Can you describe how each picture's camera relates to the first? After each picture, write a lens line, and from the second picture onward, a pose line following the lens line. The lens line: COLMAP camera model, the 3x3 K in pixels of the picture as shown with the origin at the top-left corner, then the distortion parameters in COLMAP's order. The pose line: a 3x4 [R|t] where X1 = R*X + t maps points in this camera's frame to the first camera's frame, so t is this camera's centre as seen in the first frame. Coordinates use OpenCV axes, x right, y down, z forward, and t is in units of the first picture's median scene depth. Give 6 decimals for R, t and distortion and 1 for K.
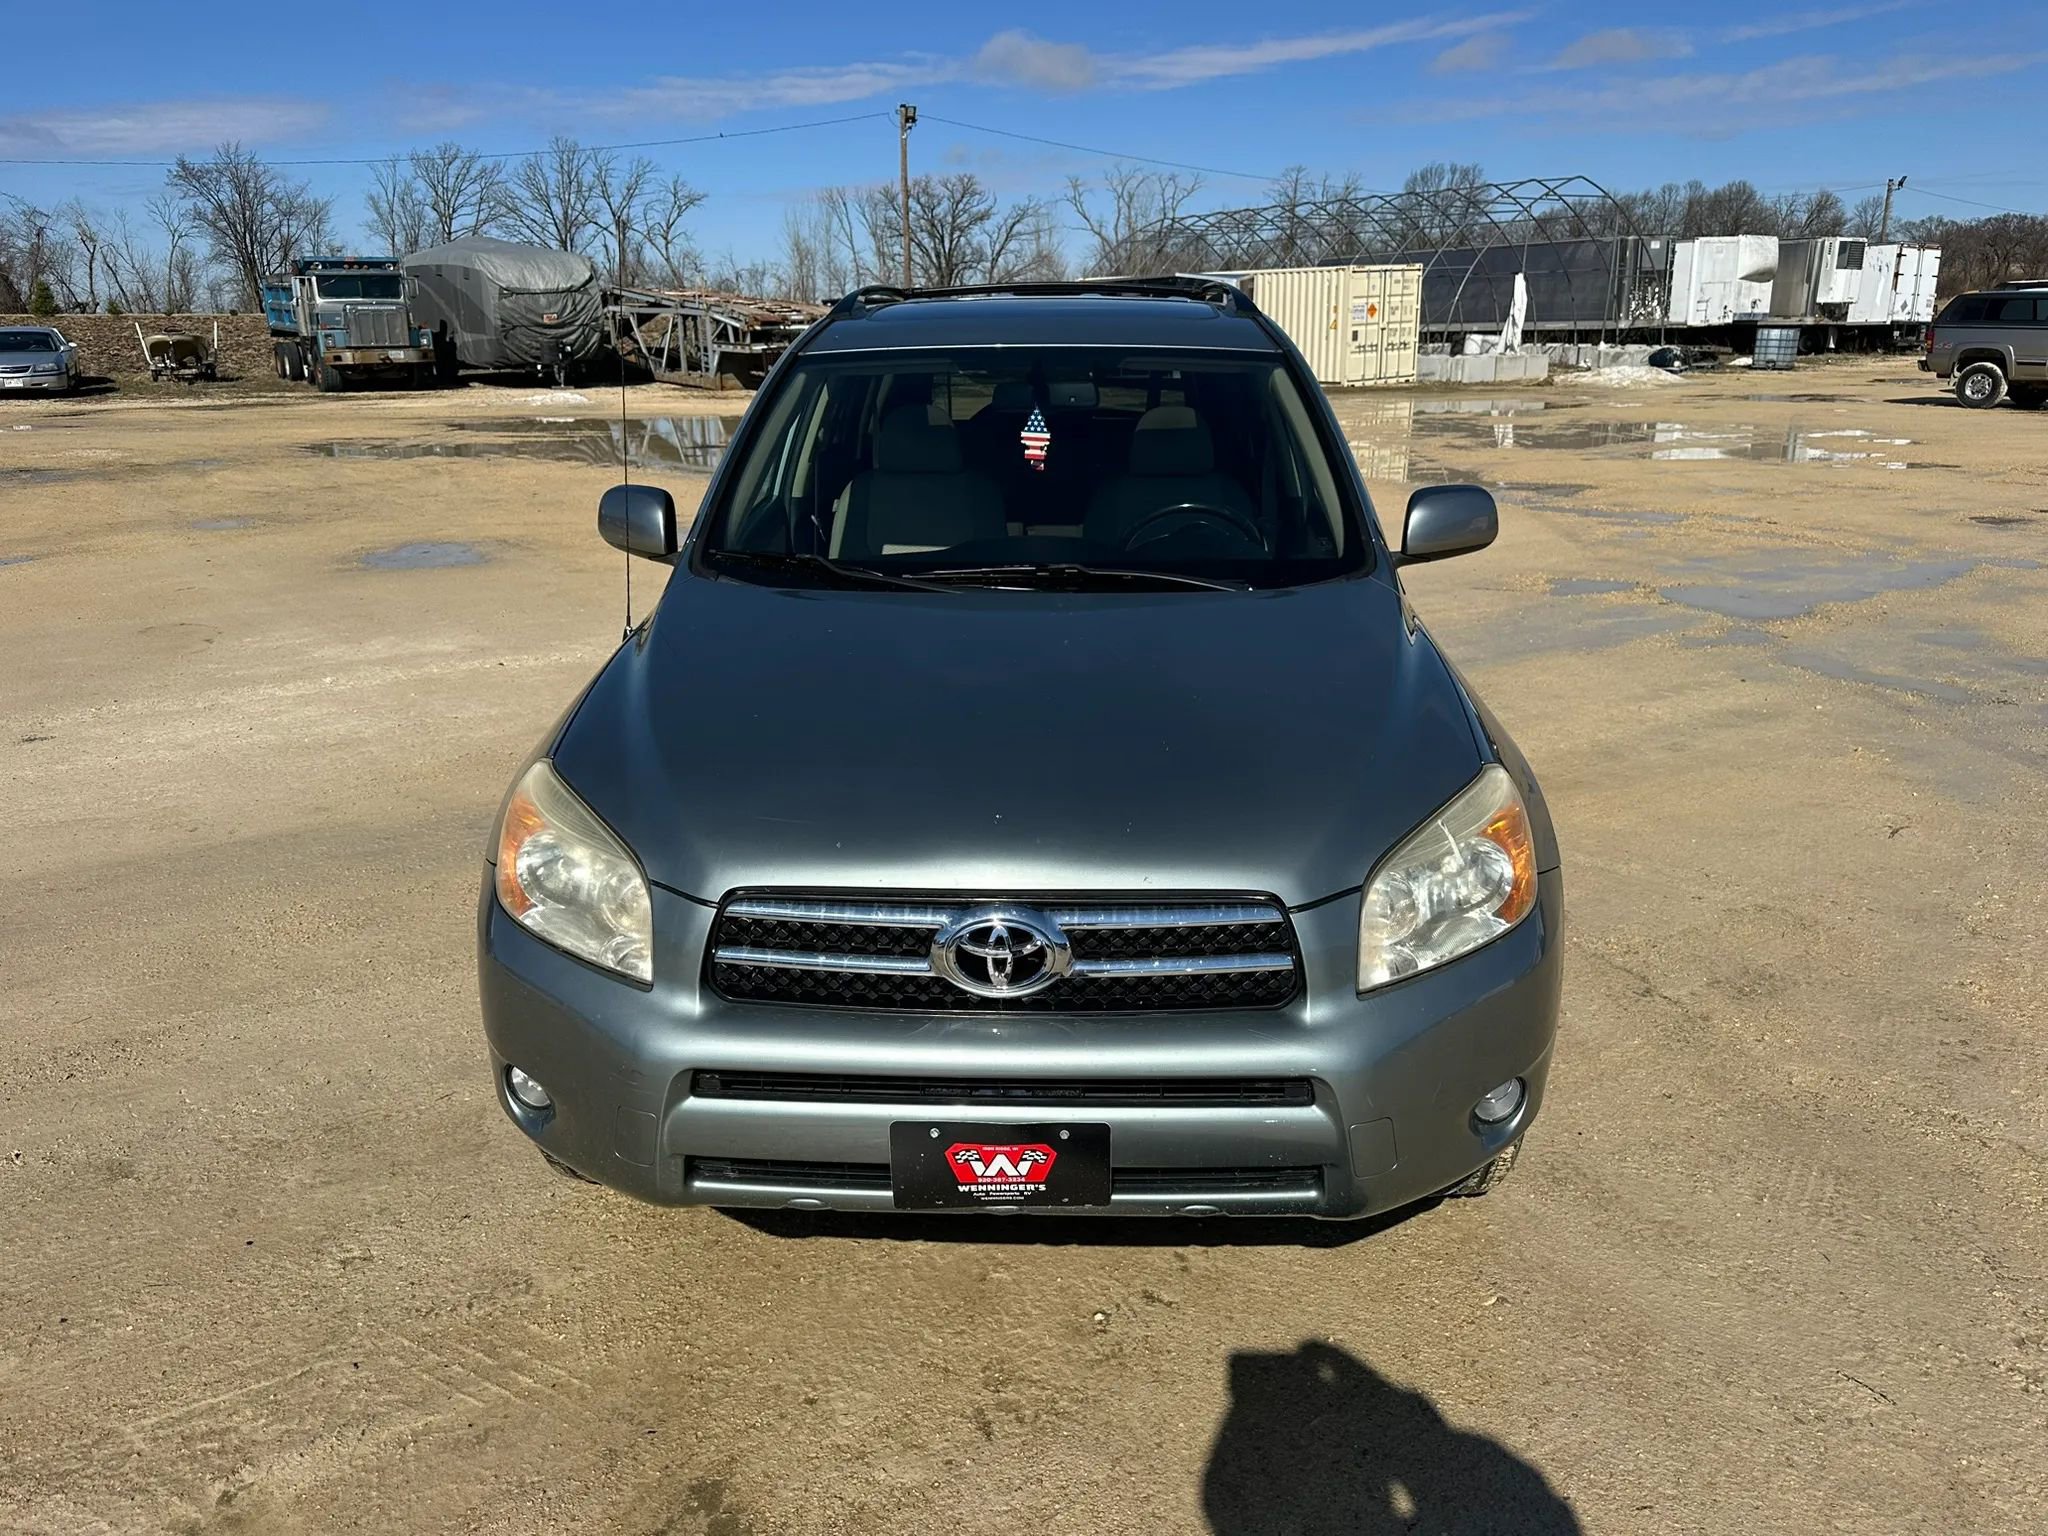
lens RADIAL K [[1500.2, 0, 1024.0], [0, 1500.2, 768.0], [0, 0, 1]] dist [-0.004271, -0.008879]
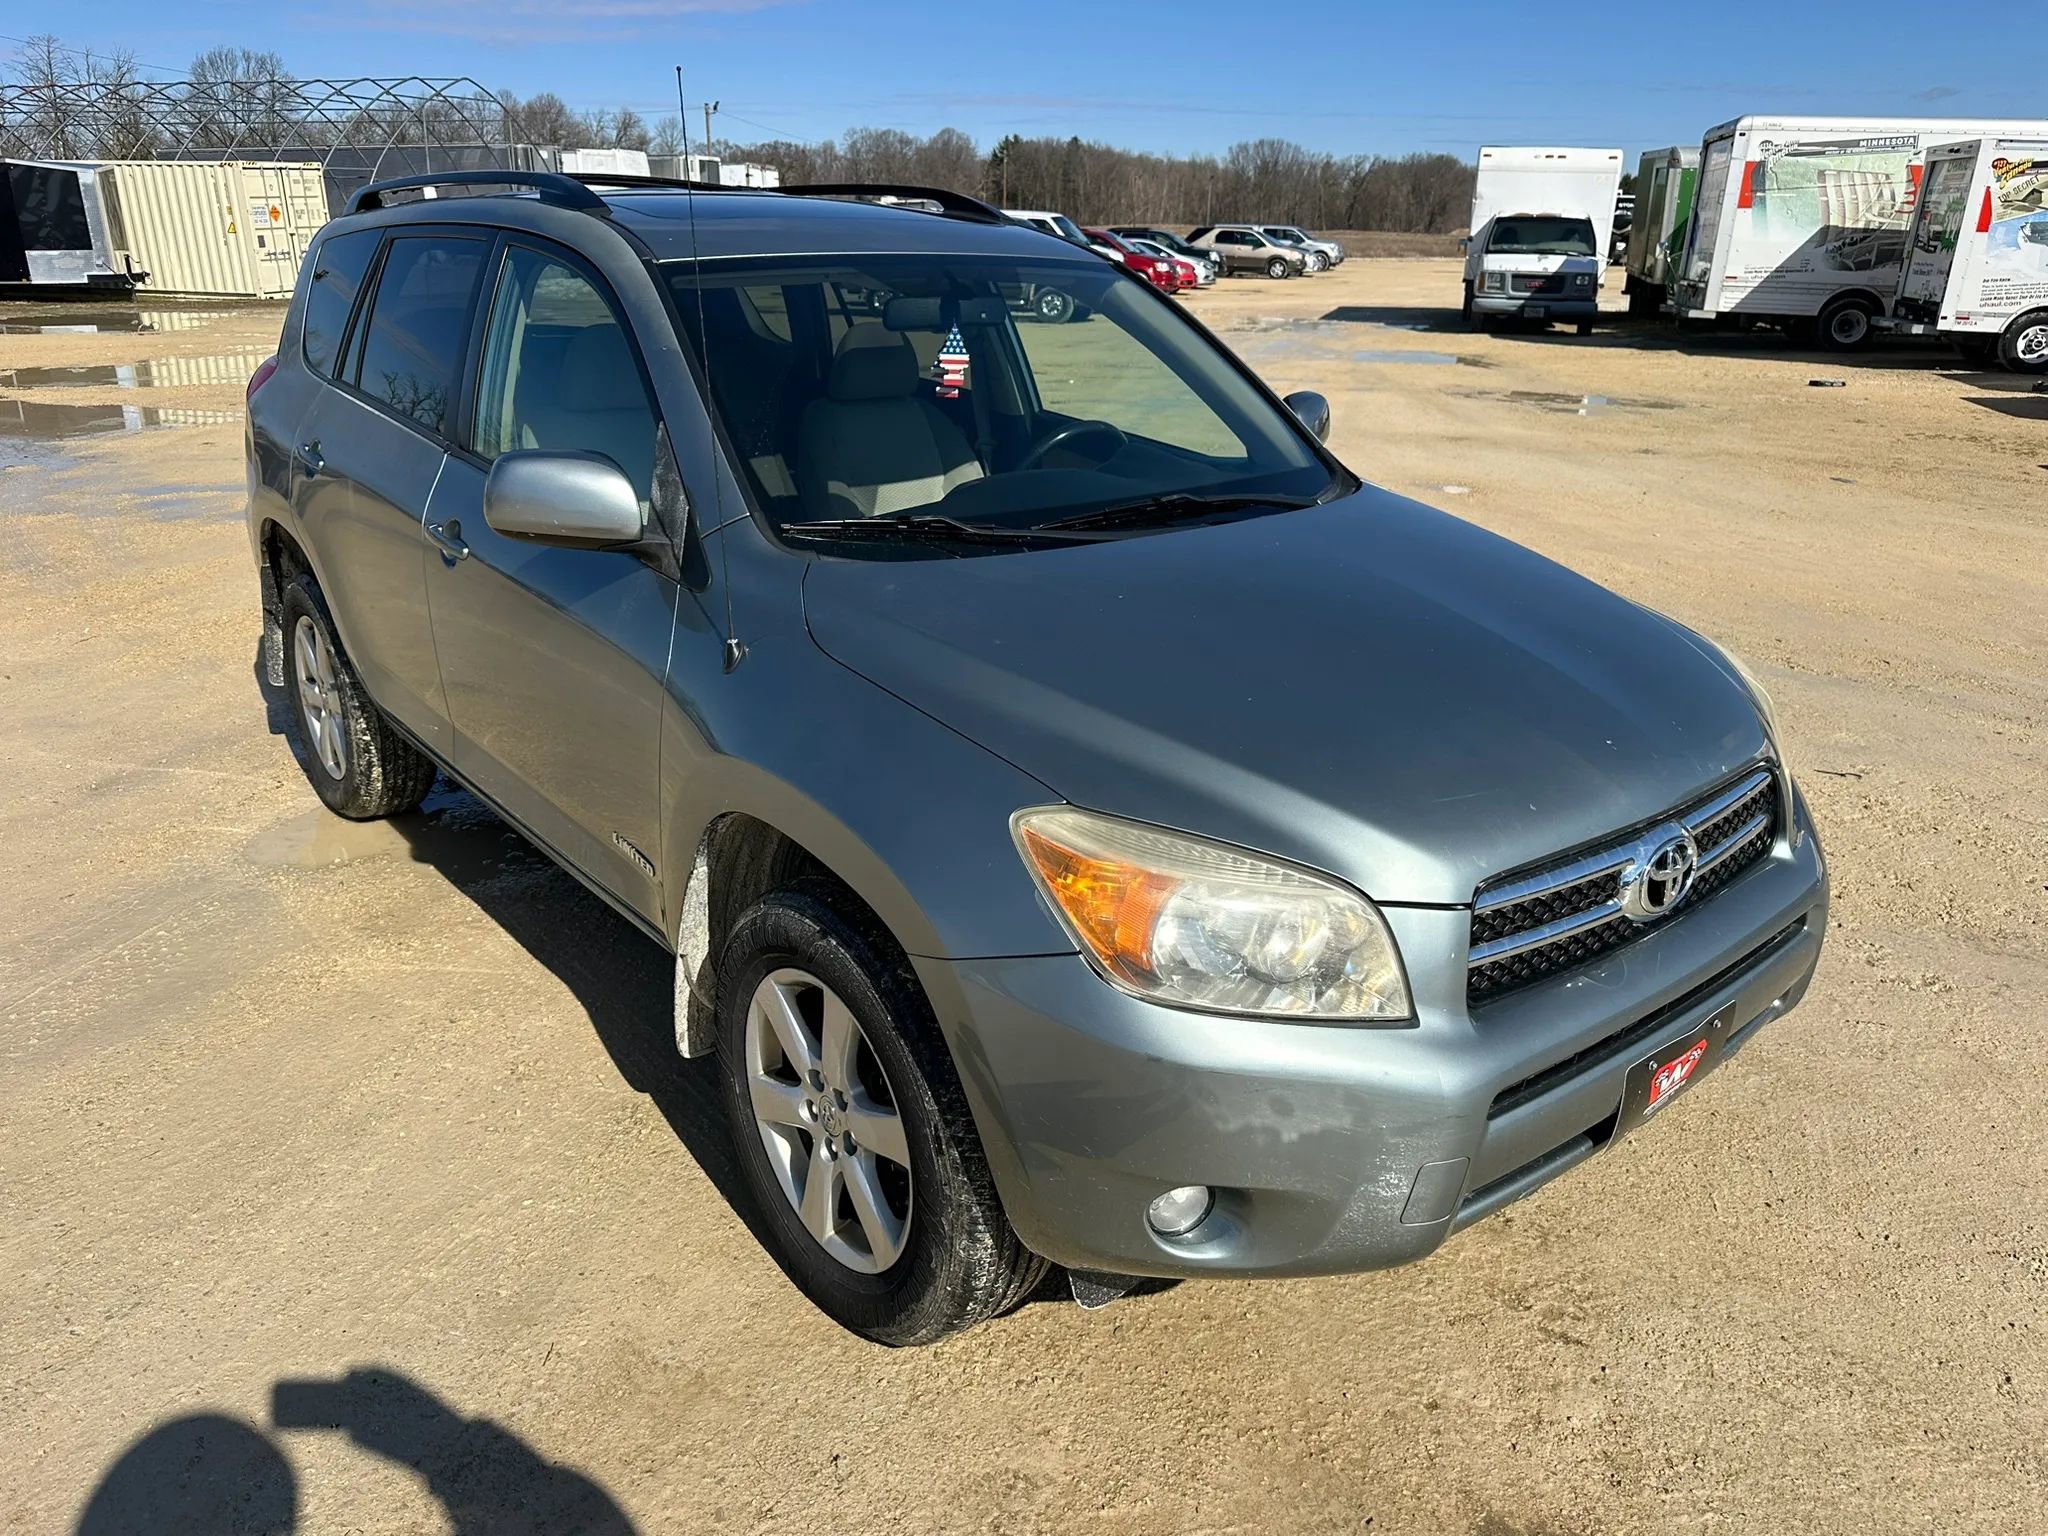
lens RADIAL K [[1492.1, 0, 997.5], [0, 1492.1, 750.7], [0, 0, 1]] dist [0.001411, 0.003302]
pose [[0.737678, -0.203902, 0.643626, -0.858634], [0.174055, 0.978516, 0.110507, -0.125430], [-0.652331, 0.030508, 0.757320, 0.460507]]
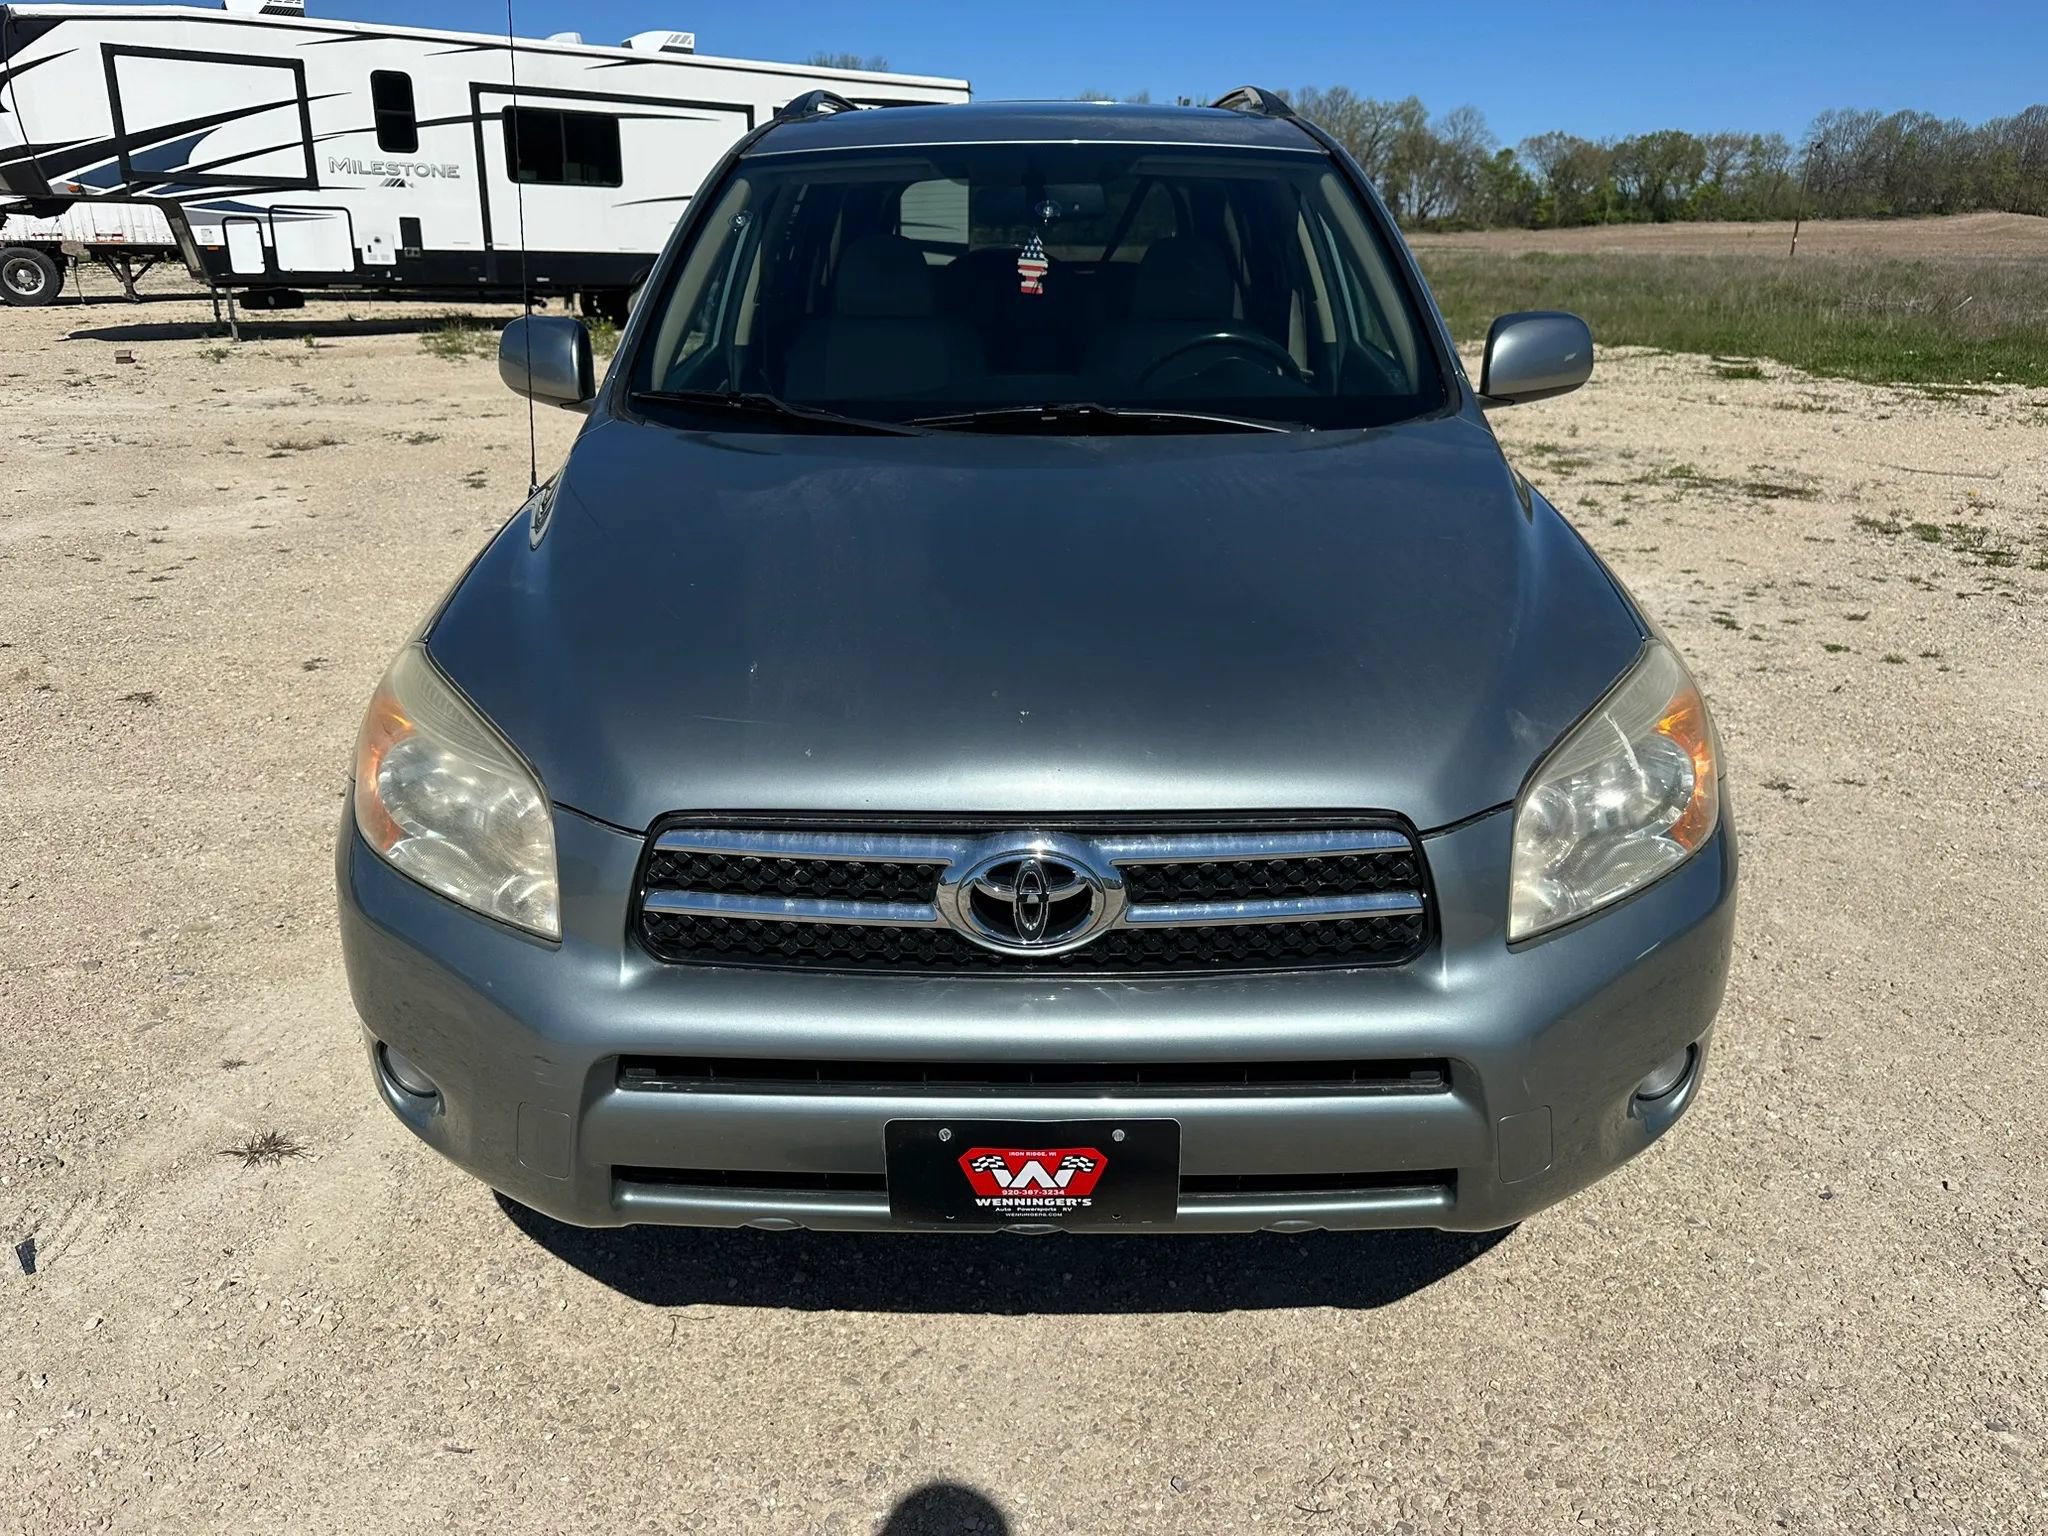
lens RADIAL K [[1443.2, 0, 1020.3], [0, 1443.2, 835.6], [0, 0, 1]] dist [0.005051, -0.000382]
pose [[0.999412, -0.008770, 0.033133, -0.038515], [0.005516, 0.995263, 0.097064, 0.021774], [-0.033827, -0.096824, 0.994727, 0.256984]]
